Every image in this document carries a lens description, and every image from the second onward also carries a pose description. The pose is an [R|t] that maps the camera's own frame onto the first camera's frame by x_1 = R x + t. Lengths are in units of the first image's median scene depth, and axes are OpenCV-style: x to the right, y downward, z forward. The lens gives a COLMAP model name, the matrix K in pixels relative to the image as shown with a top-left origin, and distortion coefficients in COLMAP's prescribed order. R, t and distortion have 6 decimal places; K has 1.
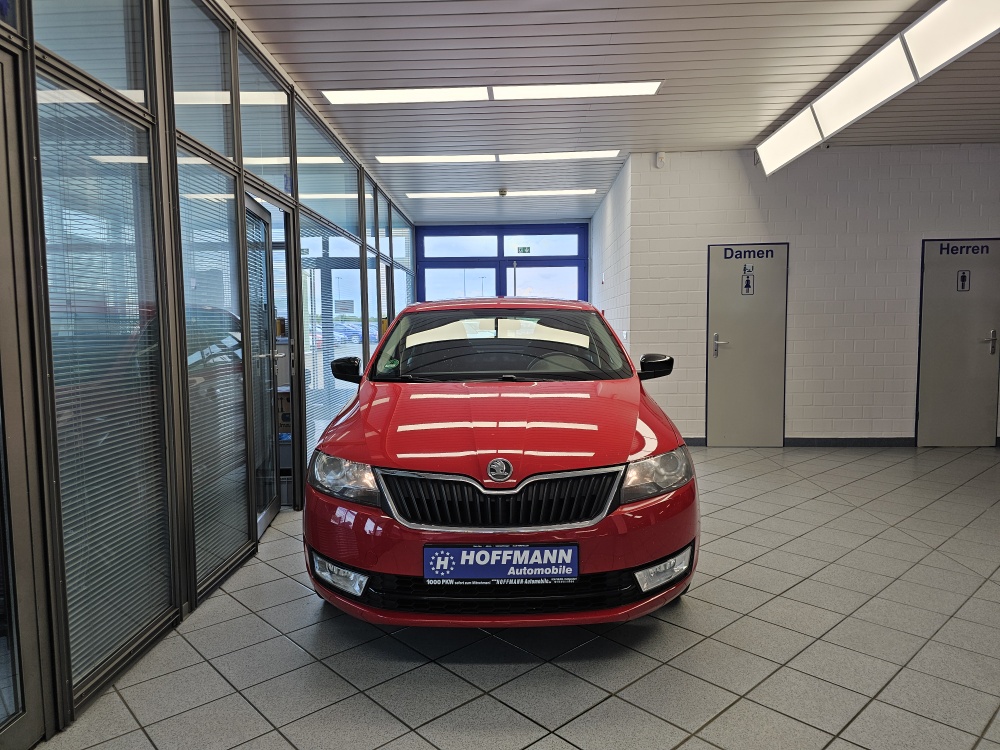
lens RADIAL K [[665.3, 0, 500.2], [0, 665.3, 363.7], [0, 0, 1]] dist [0.071386, -0.090202]
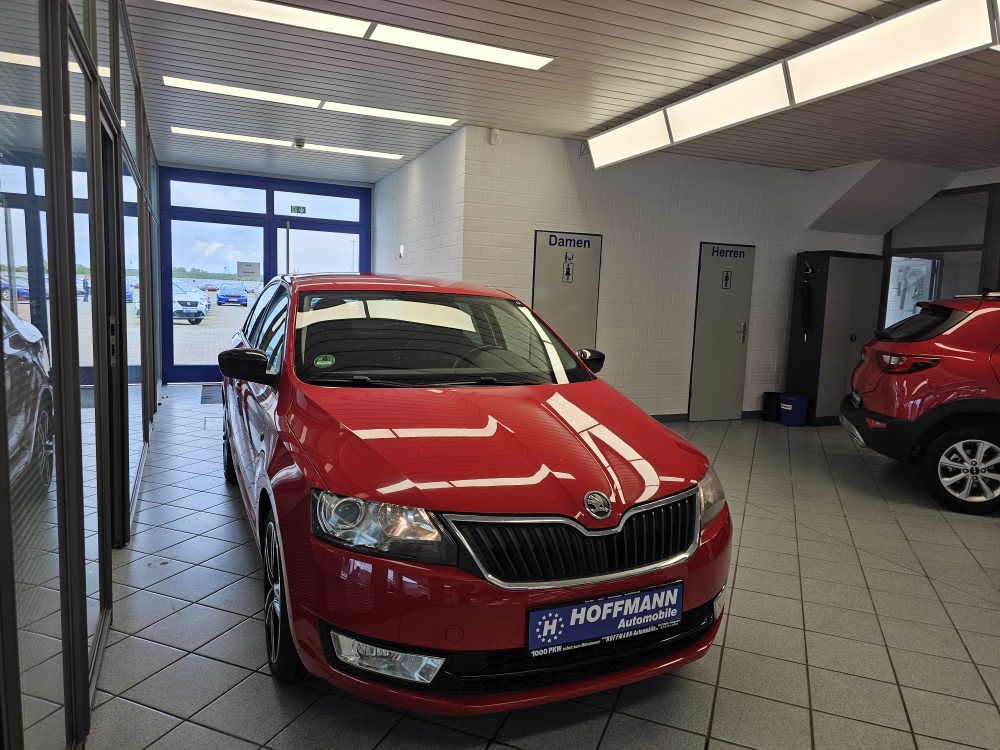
lens RADIAL K [[665.3, 0, 500.2], [0, 665.3, 363.7], [0, 0, 1]] dist [0.071386, -0.090202]
pose [[0.900802, 0.002552, 0.434223, -0.472691], [-0.024369, 0.998704, 0.044683, -0.053513], [-0.433546, -0.050832, 0.899696, 0.298076]]
